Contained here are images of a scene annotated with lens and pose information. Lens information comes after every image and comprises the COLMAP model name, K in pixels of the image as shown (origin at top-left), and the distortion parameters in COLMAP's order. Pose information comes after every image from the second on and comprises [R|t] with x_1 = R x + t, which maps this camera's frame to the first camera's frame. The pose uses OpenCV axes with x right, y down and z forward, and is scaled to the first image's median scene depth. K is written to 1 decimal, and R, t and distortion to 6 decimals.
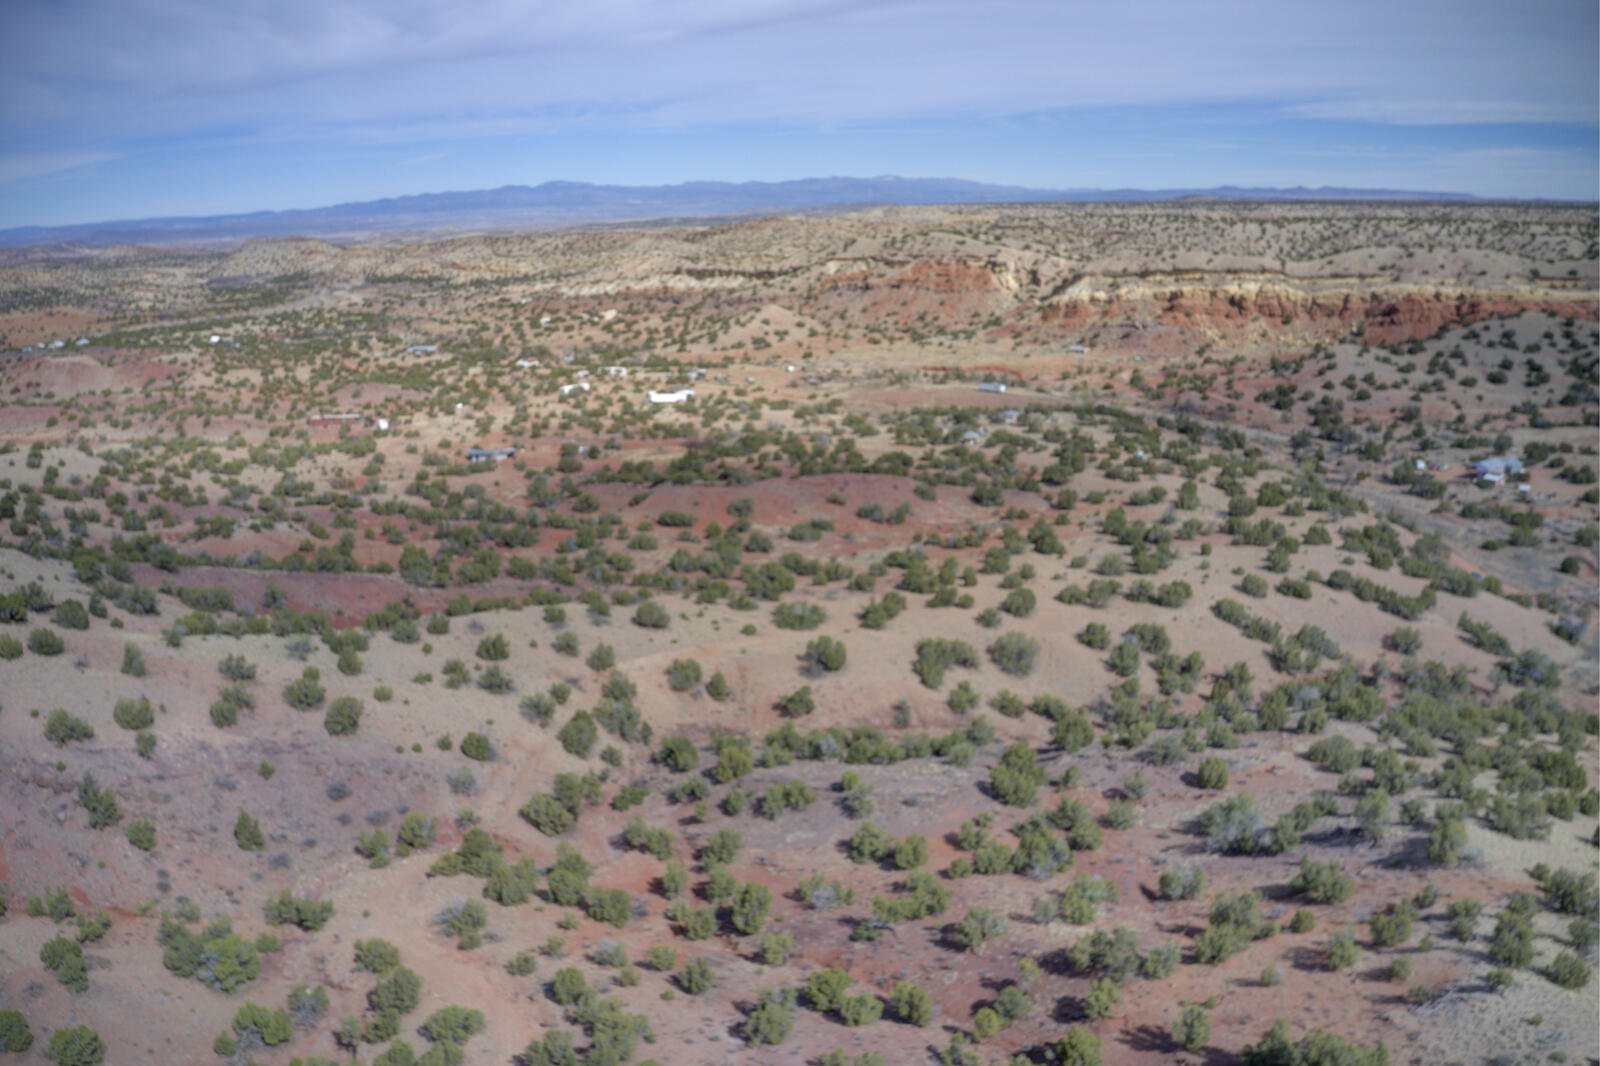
lens RADIAL K [[1309.9, 0, 786.1], [0, 1309.9, 518.3], [0, 0, 1]] dist [-0.165327, 0.009763]
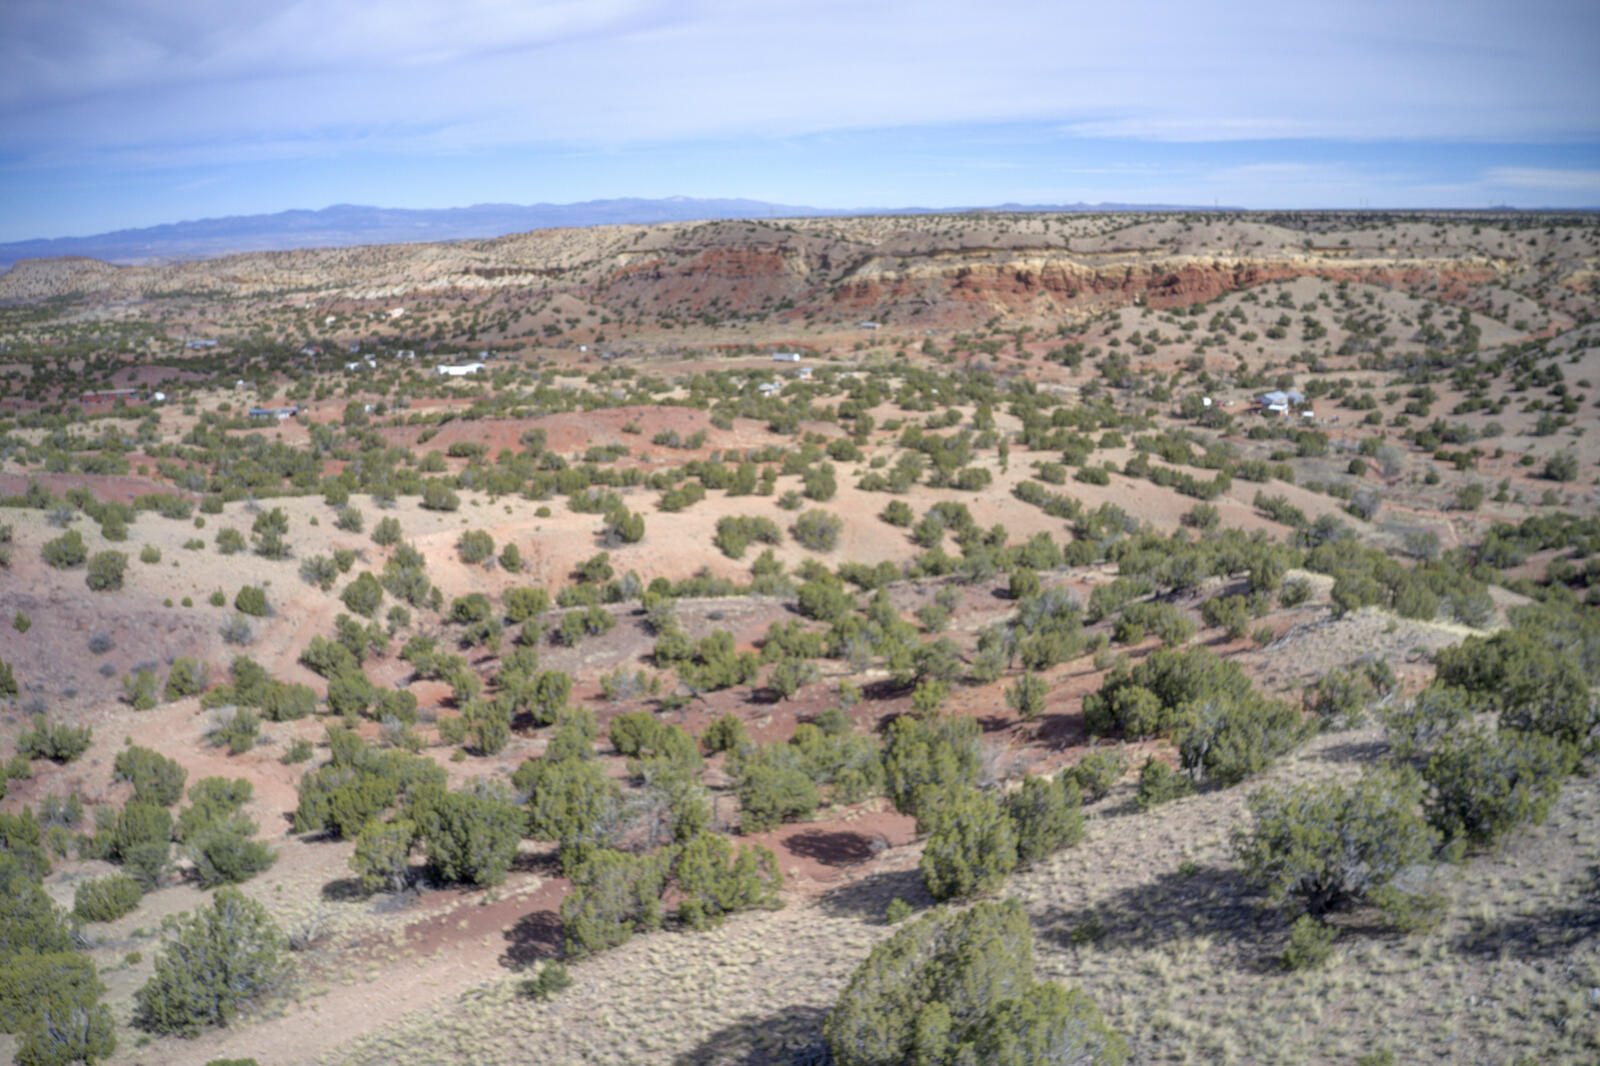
lens RADIAL K [[1309.9, 0, 787.1], [0, 1309.9, 518.9], [0, 0, 1]] dist [-0.165327, 0.009763]
pose [[0.987574, -0.032113, 0.153836, 0.000397], [0.034465, 0.999326, -0.012646, 0.031511], [-0.153326, 0.017791, 0.988016, 0.007818]]
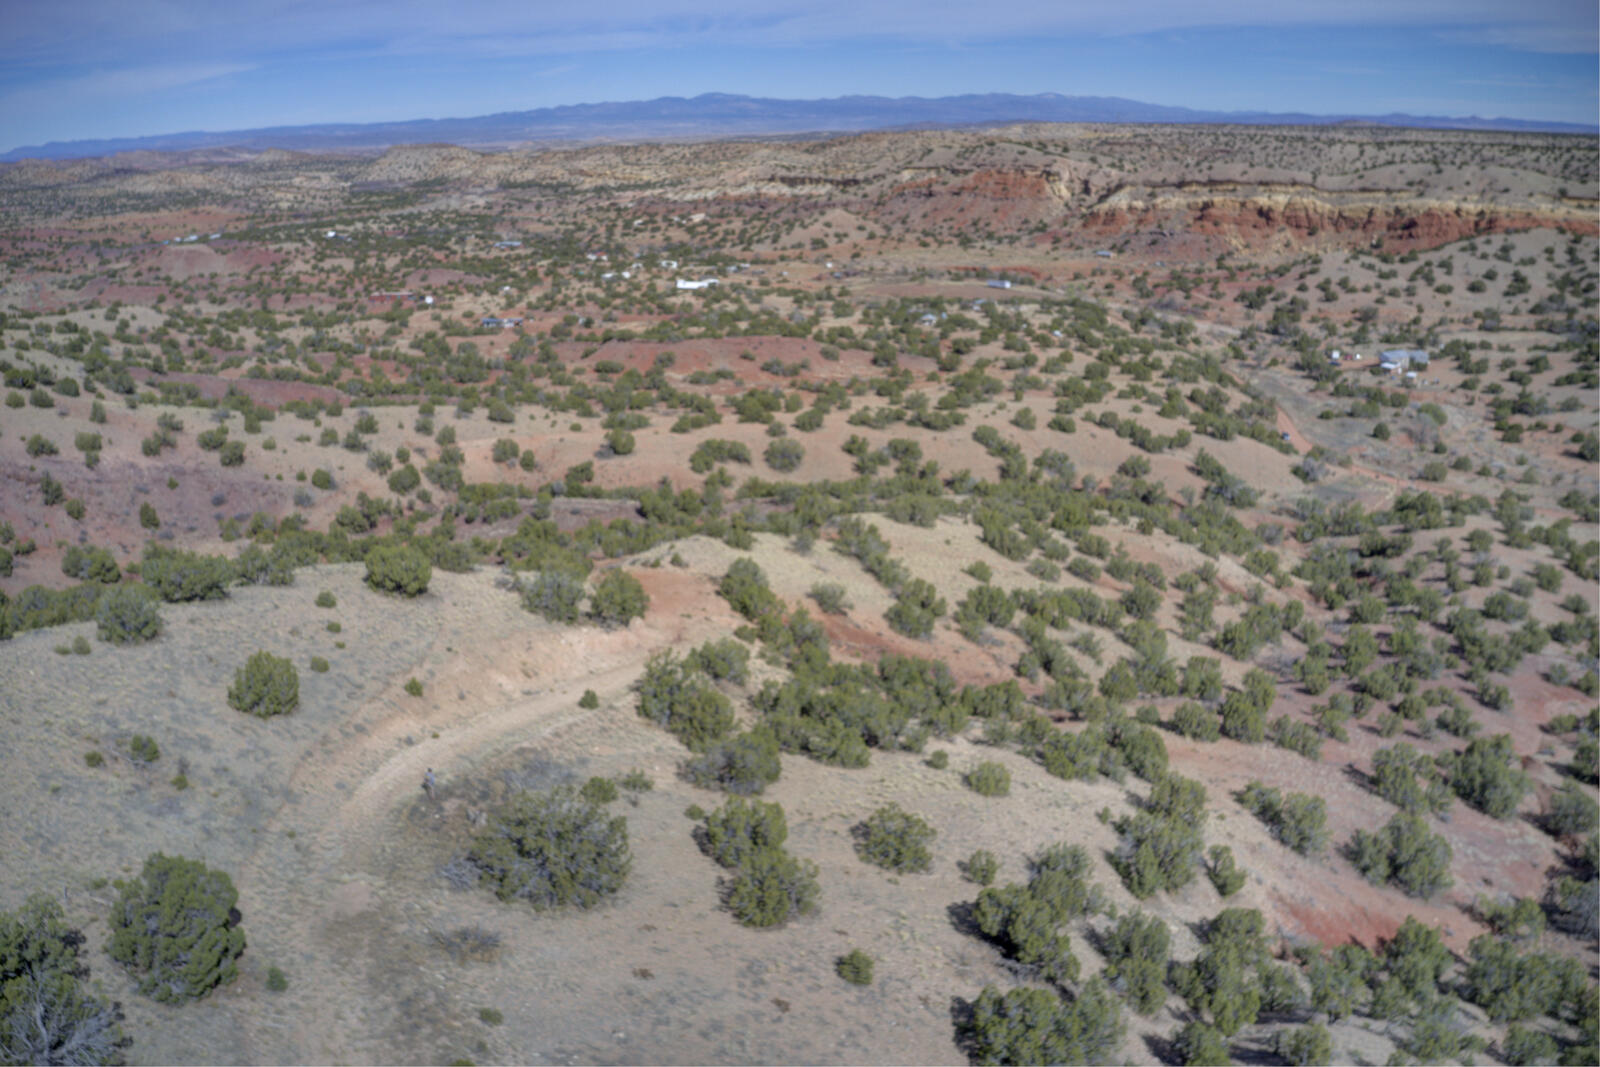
lens RADIAL K [[1309.9, 0, 784.0], [0, 1309.9, 518.6], [0, 0, 1]] dist [-0.165327, 0.009763]
pose [[0.992906, 0.041473, -0.111435, 0.094257], [-0.034354, 0.997290, 0.065059, 0.024478], [0.113831, -0.060769, 0.991640, -0.076786]]
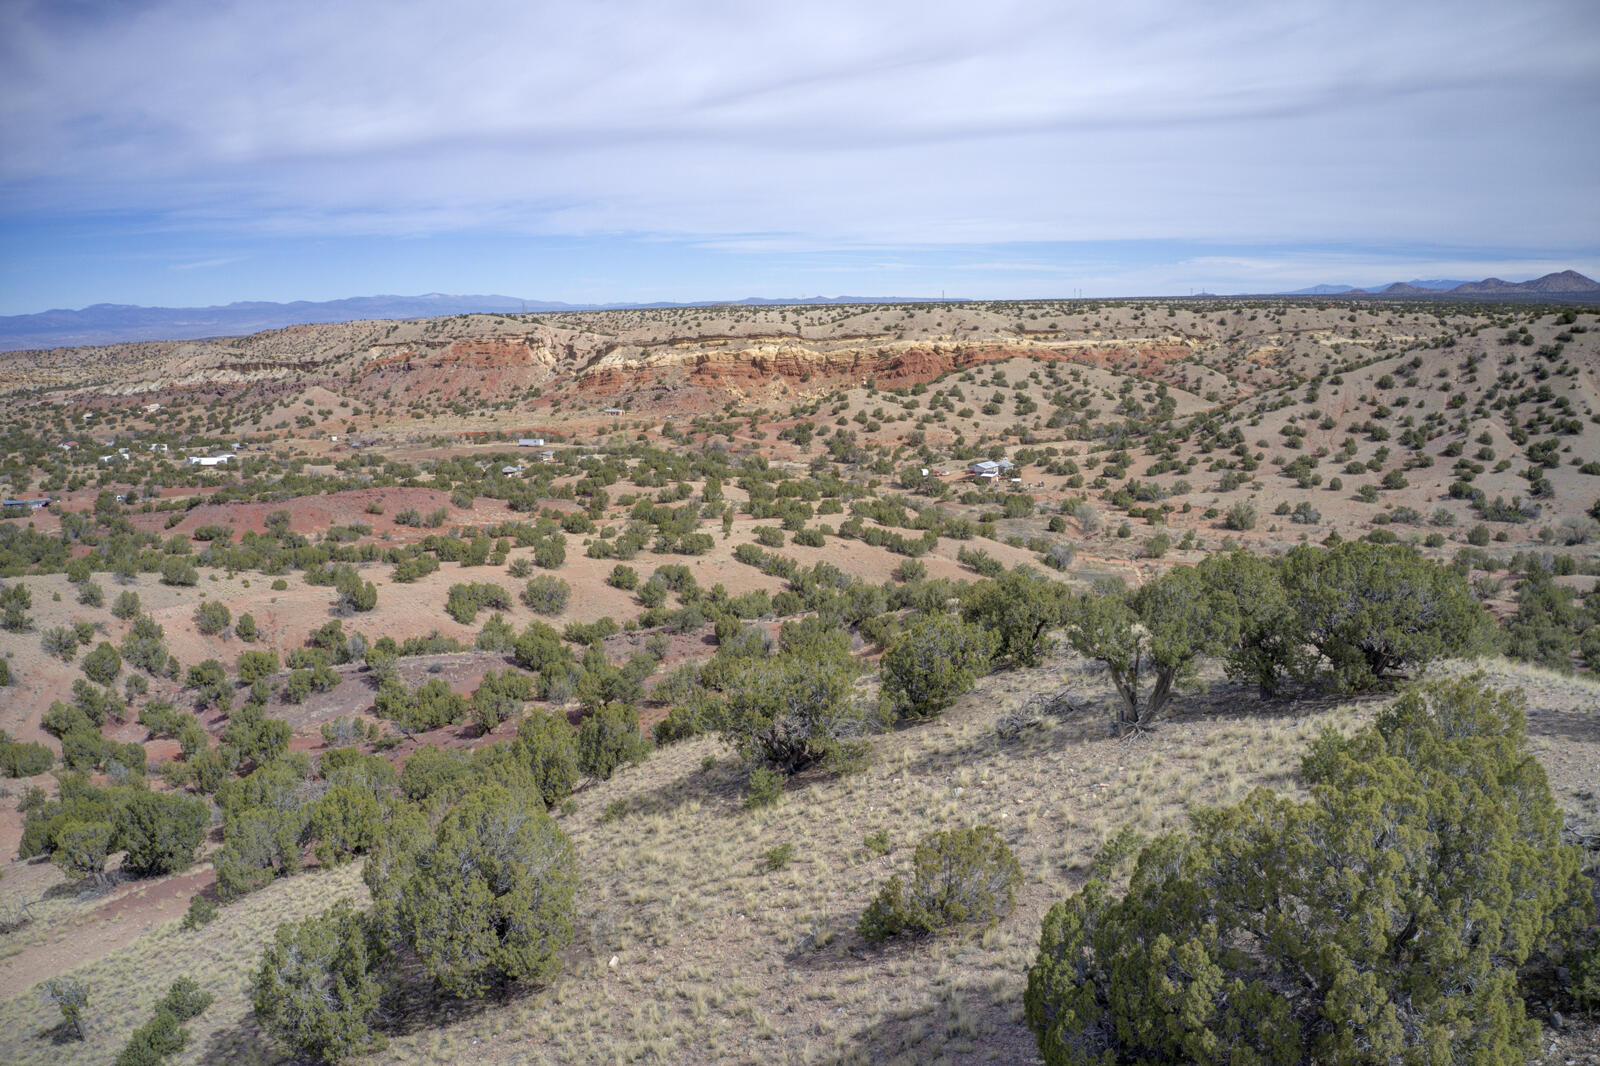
lens RADIAL K [[1264.4, 0, 789.1], [0, 1264.4, 521.3], [0, 0, 1]] dist [-0.197791, 0.019182]
pose [[0.938655, -0.048730, 0.341397, 0.005904], [0.075331, 0.995032, -0.065091, 0.036677], [-0.336529, 0.086816, 0.937663, -0.000299]]
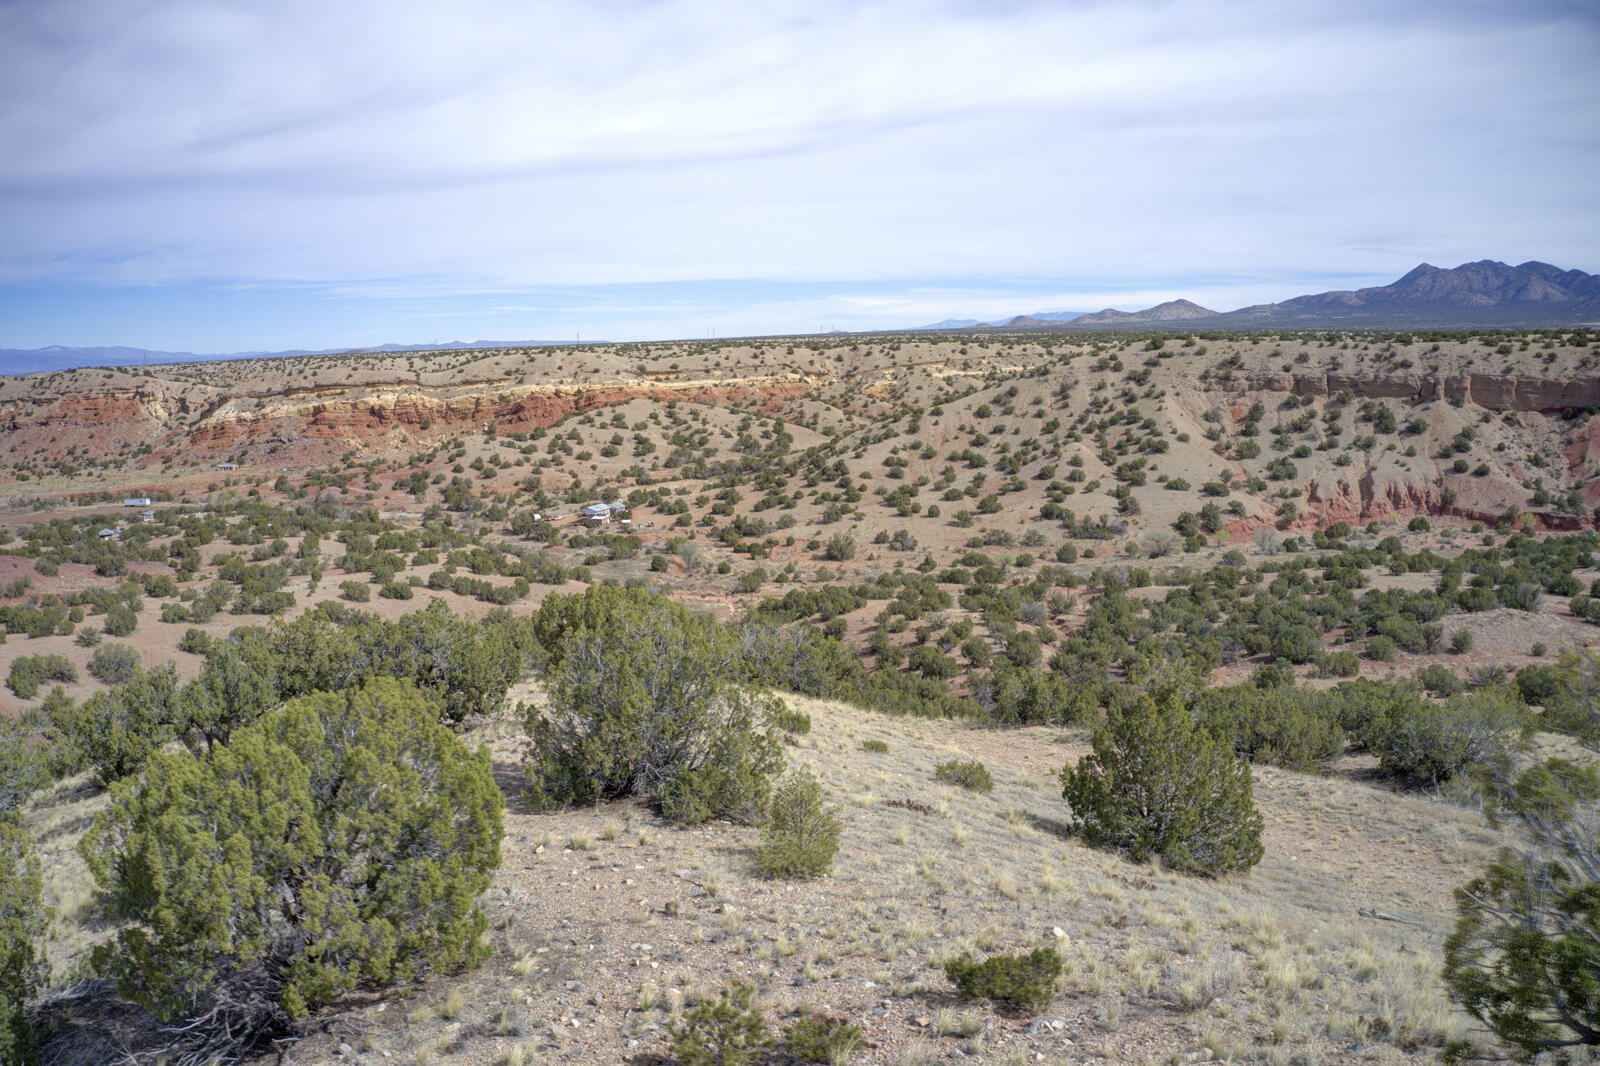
lens RADIAL K [[1264.4, 0, 791.0], [0, 1264.4, 520.8], [0, 0, 1]] dist [-0.197791, 0.019182]
pose [[0.804492, -0.074106, 0.589322, 0.020408], [0.140544, 0.987761, -0.067649, 0.037959], [-0.577096, 0.137249, 0.805061, -0.008636]]
